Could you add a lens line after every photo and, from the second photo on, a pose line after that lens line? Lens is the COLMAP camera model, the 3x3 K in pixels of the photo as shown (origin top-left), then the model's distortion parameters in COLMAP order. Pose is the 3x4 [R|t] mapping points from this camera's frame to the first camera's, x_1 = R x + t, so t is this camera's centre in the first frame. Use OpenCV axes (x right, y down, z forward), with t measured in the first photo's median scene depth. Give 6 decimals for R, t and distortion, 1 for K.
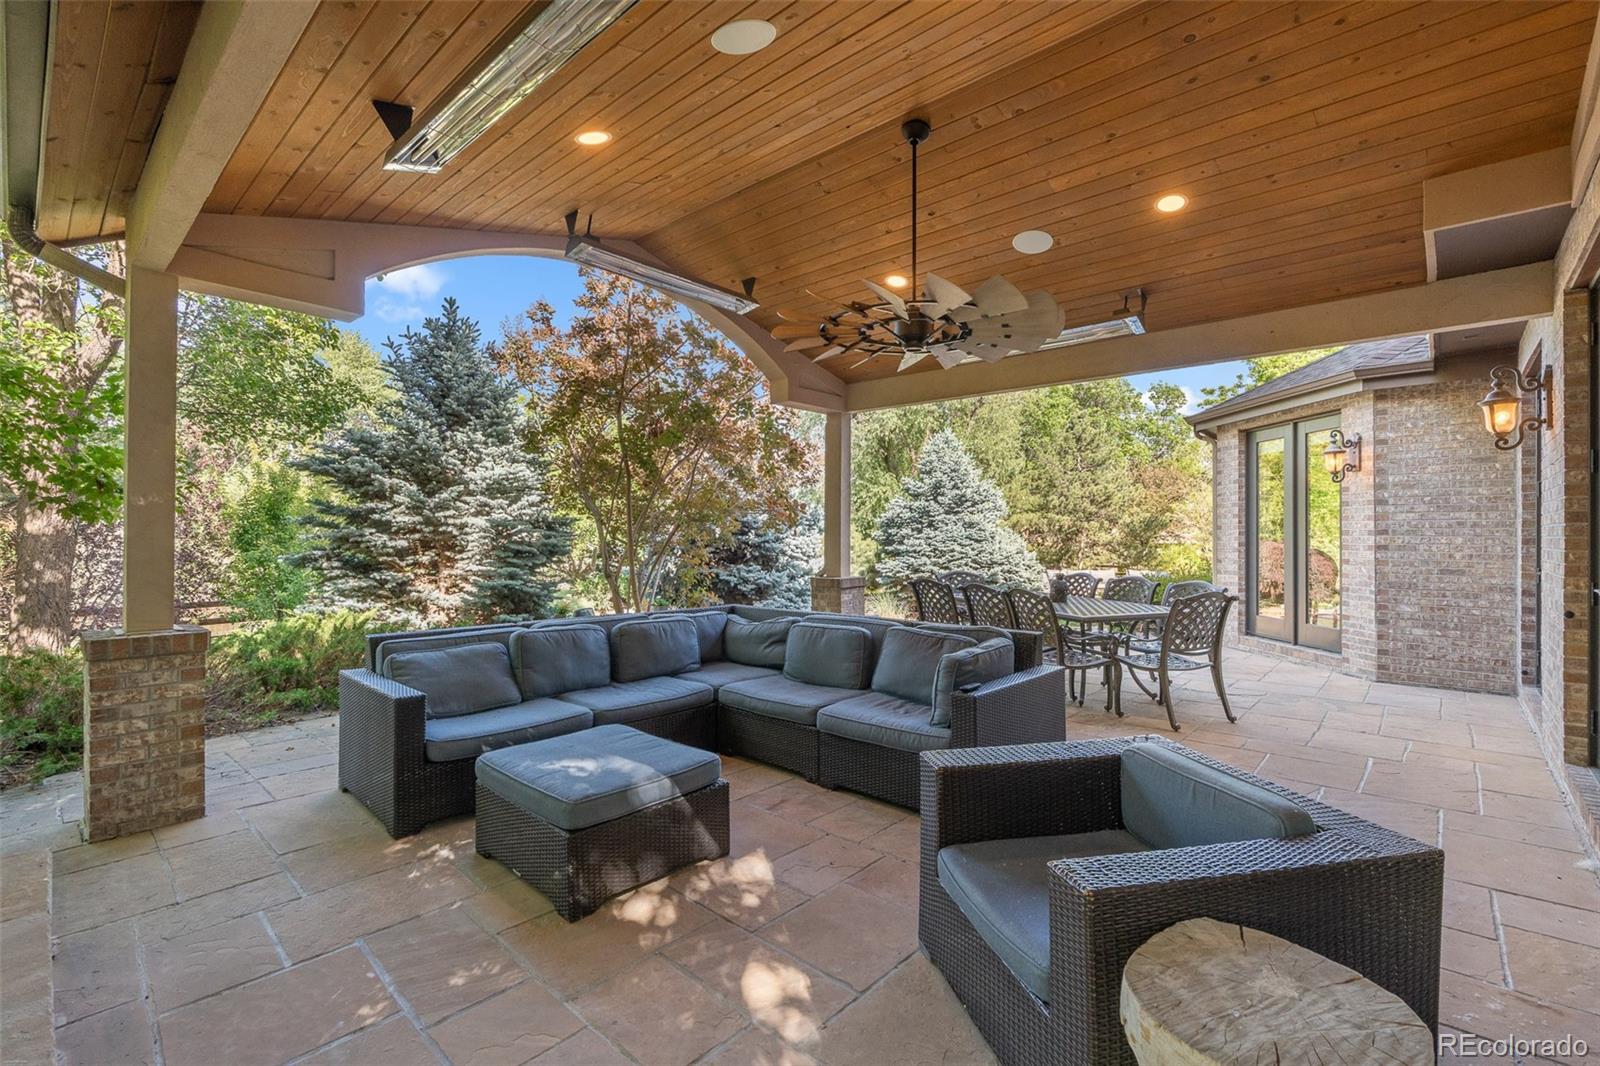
lens RADIAL K [[701.1, 0, 800.1], [0, 701.1, 529.5], [0, 0, 1]] dist [-0.008452, 0.000288]
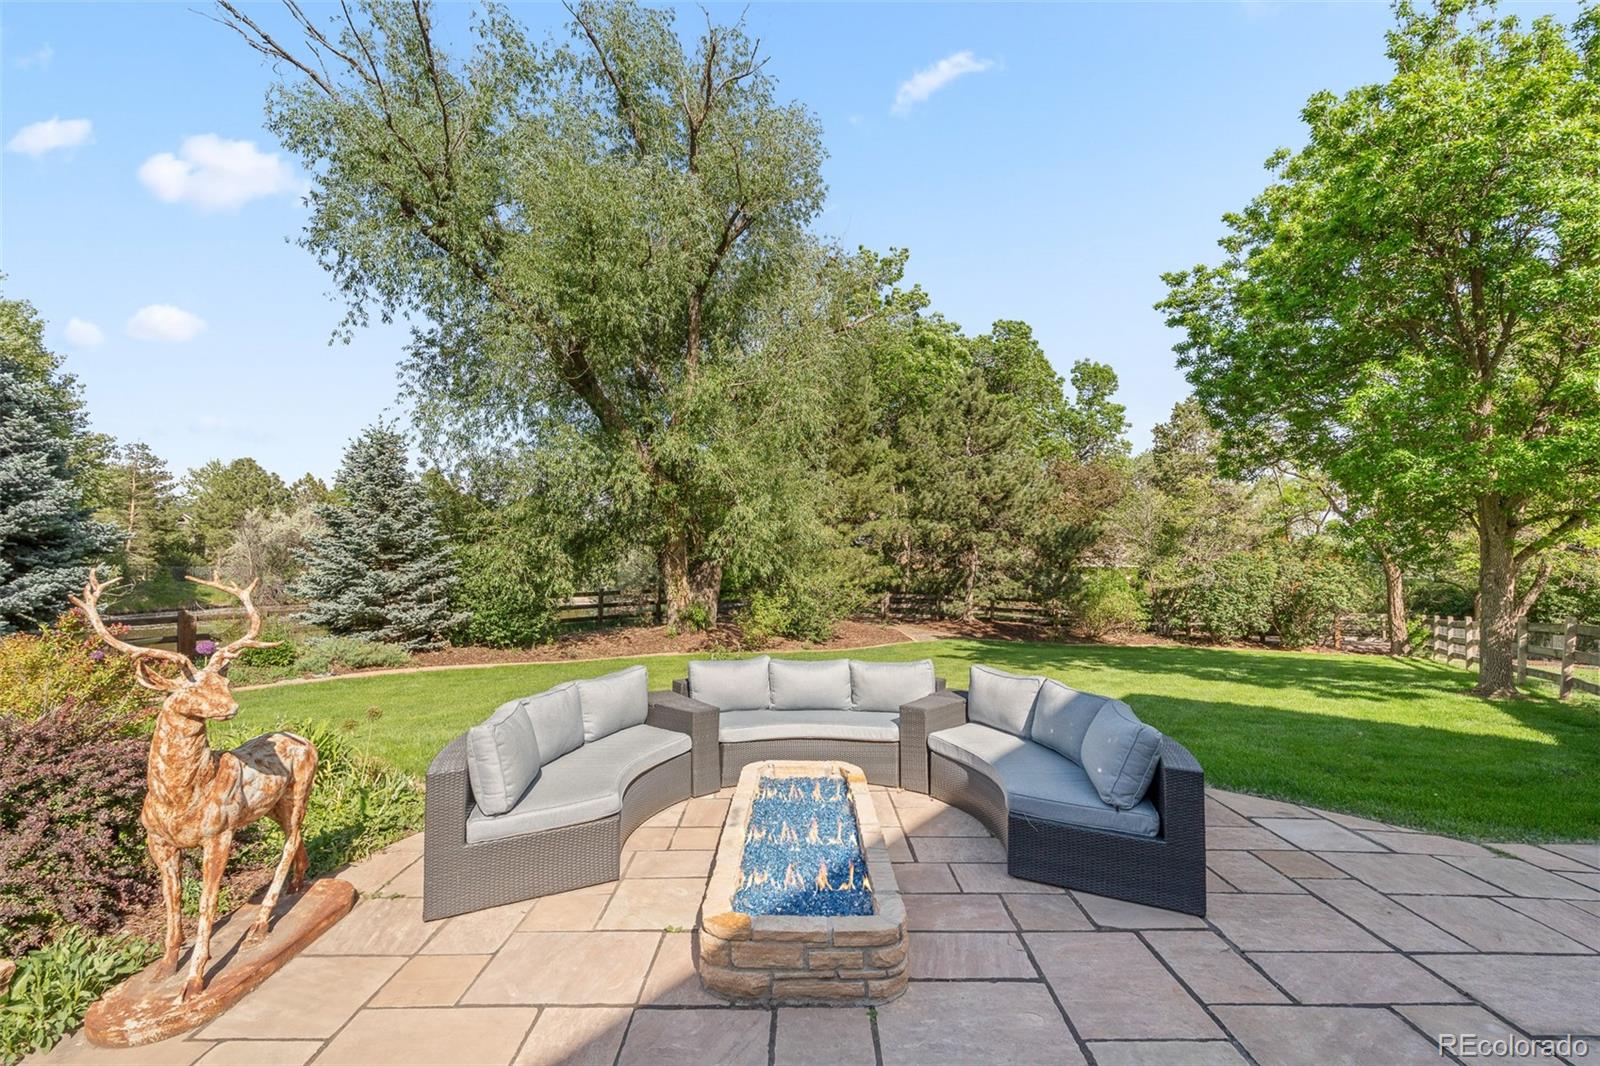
lens RADIAL K [[701.1, 0, 792.5], [0, 701.1, 540.7], [0, 0, 1]] dist [-0.008452, 0.000288]
pose [[0.996704, 0.009518, 0.080568, 0.181465], [-0.008249, 0.999837, -0.016078, 0.008115], [-0.080707, 0.015360, 0.996619, 0.354790]]
